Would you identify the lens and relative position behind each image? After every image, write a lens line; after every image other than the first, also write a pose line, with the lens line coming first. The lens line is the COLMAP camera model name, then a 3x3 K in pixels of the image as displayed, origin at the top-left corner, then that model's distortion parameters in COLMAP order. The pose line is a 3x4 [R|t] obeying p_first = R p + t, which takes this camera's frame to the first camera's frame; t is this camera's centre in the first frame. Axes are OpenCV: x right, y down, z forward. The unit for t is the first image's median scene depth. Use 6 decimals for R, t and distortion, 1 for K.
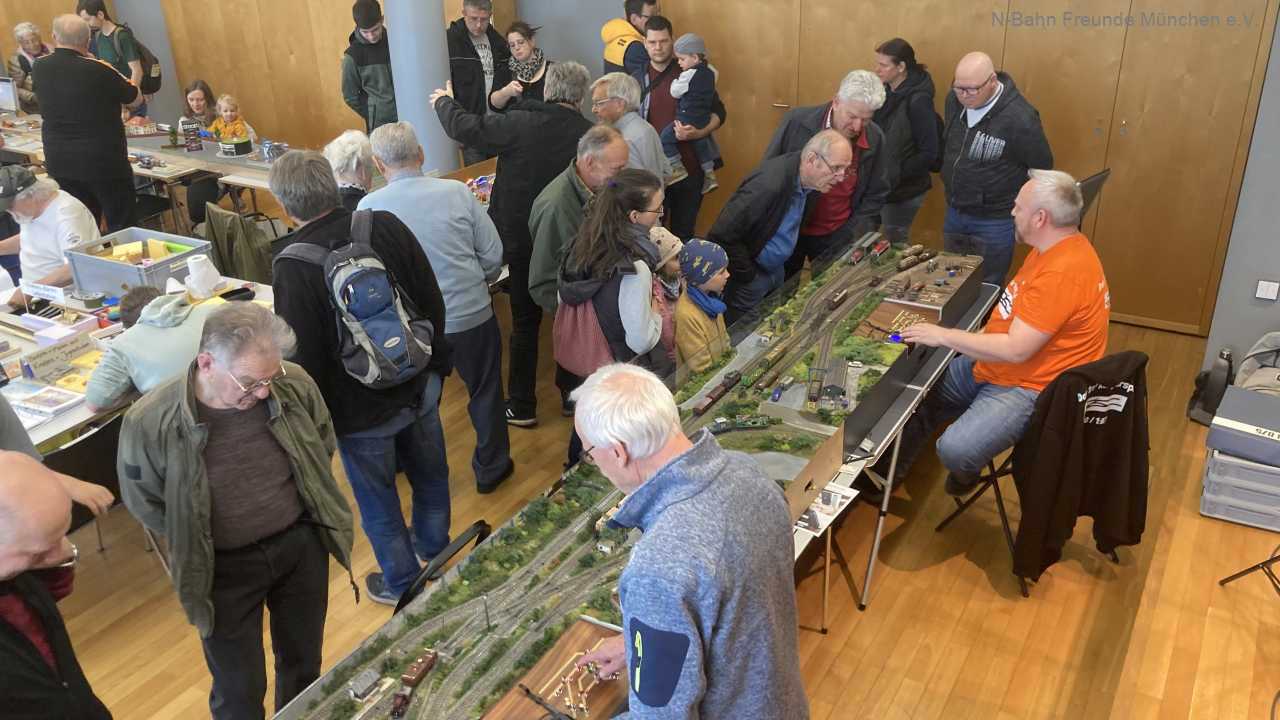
lens RADIAL K [[1045.8, 0, 640.0], [0, 1045.8, 360.0], [0, 0, 1]] dist [-0.003800, -0.004556]
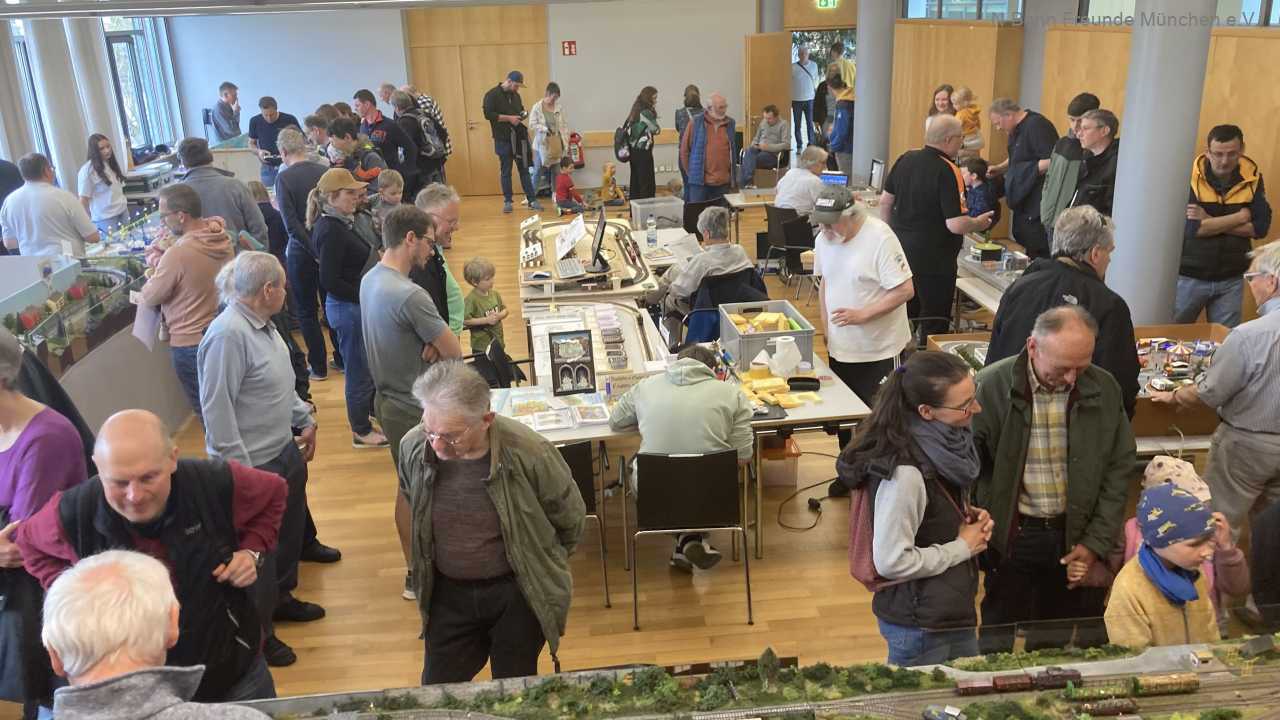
lens RADIAL K [[1034.6, 0, 640.0], [0, 1034.6, 360.0], [0, 0, 1]] dist [-0.039668, 0.000383]
pose [[0.589472, 0.269425, -0.761533, 0.343715], [-0.338973, 0.938222, 0.069551, -0.121474], [0.733226, 0.217141, 0.644383, 0.279700]]
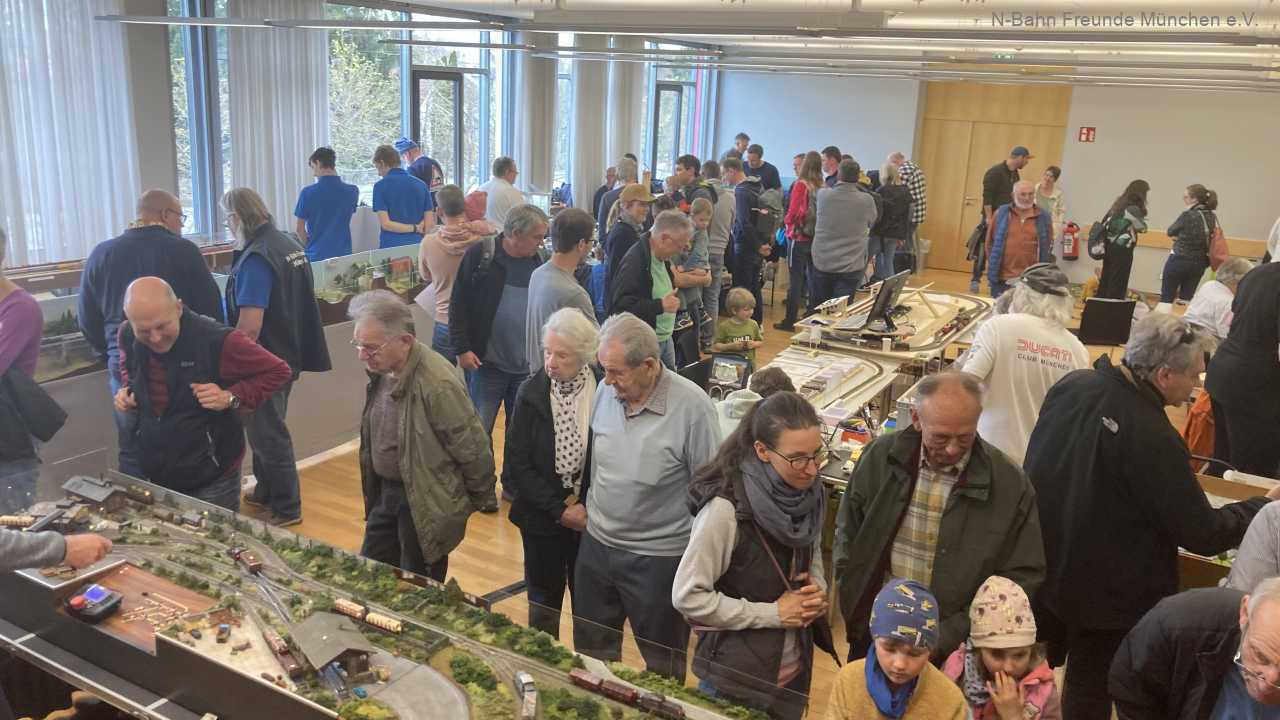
lens RADIAL K [[1045.8, 0, 640.0], [0, 1045.8, 360.0], [0, 0, 1]] dist [-0.003800, -0.004556]
pose [[0.013723, 0.274944, -0.961362, 0.594247], [-0.474065, 0.848315, 0.235846, -0.287324], [0.880383, 0.452512, 0.141983, 0.720774]]
